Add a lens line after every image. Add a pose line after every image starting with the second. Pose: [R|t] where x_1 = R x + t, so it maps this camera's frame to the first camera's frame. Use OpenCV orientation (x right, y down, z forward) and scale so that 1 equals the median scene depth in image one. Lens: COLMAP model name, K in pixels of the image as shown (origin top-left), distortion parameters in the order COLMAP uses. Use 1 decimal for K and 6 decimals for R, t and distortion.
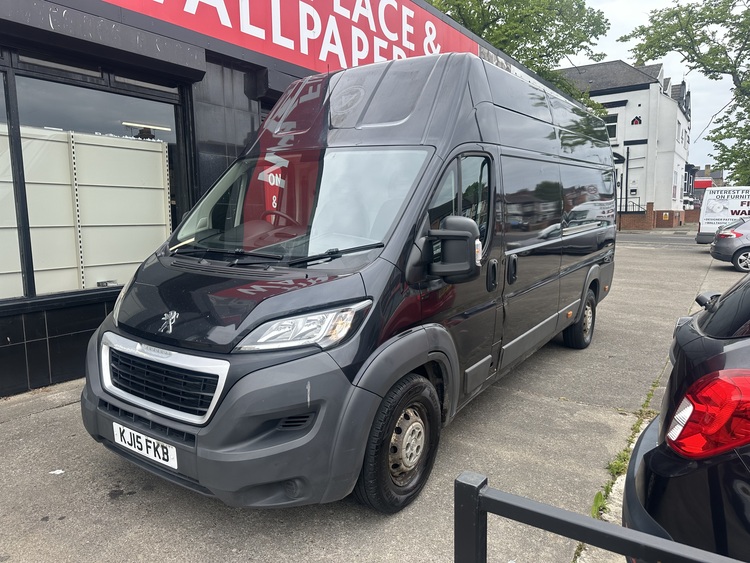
lens RADIAL K [[526.3, 0, 375.0], [0, 526.3, 281.5], [0, 0, 1]] dist [0.018442, -0.002796]
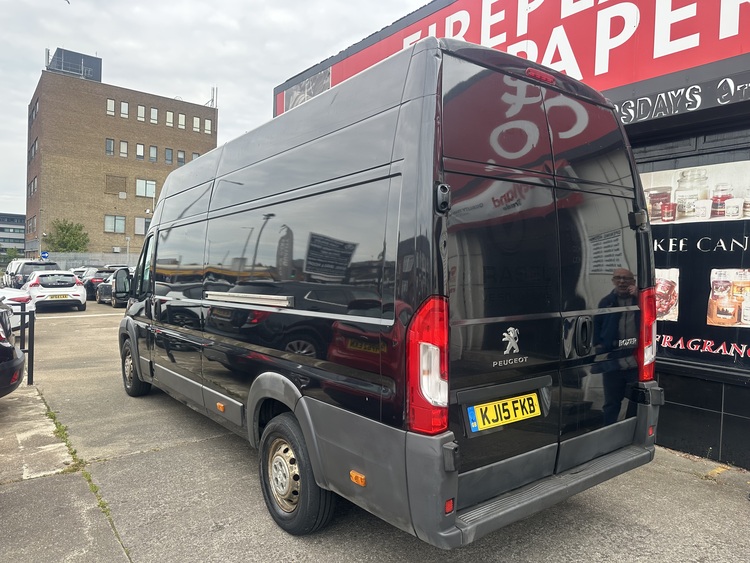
lens RADIAL K [[532.0, 0, 375.0], [0, 532.0, 281.5], [0, 0, 1]] dist [-0.002143, -0.001516]
pose [[-0.314794, 0.018549, -0.948979, 1.209422], [-0.144305, 0.987251, 0.067166, -0.234998], [0.938126, 0.158086, -0.308104, 1.677516]]
